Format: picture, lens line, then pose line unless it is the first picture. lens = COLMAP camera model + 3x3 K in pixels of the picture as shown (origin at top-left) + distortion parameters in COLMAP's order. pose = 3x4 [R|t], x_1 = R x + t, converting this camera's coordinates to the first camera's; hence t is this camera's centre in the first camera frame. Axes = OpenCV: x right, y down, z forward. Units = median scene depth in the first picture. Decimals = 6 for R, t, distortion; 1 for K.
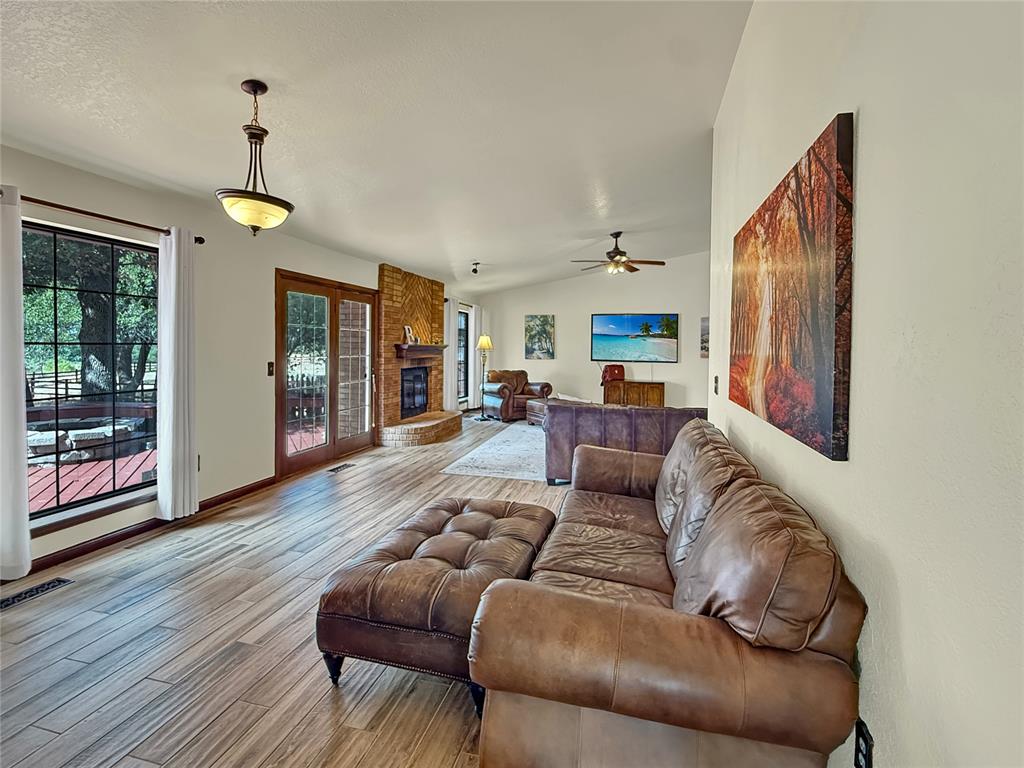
lens RADIAL K [[490.7, 0, 512.0], [0, 490.7, 382.1], [0, 0, 1]] dist [-0.005217, -0.000439]
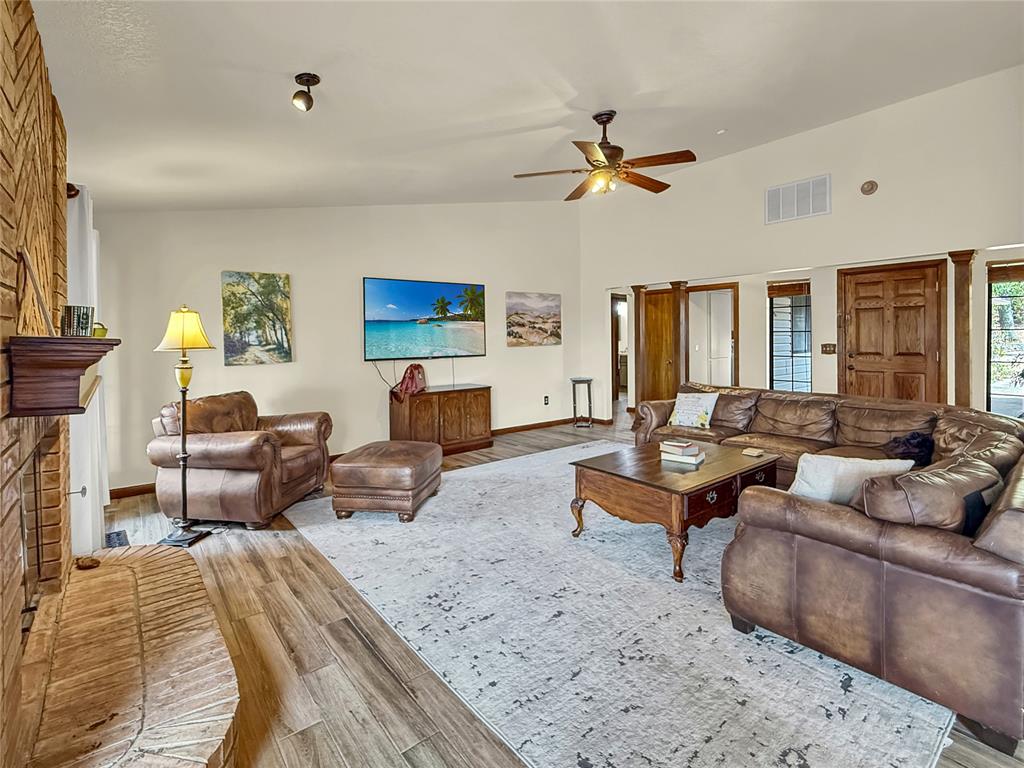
lens RADIAL K [[490.7, 0, 508.6], [0, 490.7, 344.2], [0, 0, 1]] dist [-0.005217, -0.000439]
pose [[0.602897, -0.036063, 0.797004, -0.193327], [0.078121, 0.996846, -0.013990, -0.043110], [-0.793985, 0.070697, 0.603813, 0.550661]]
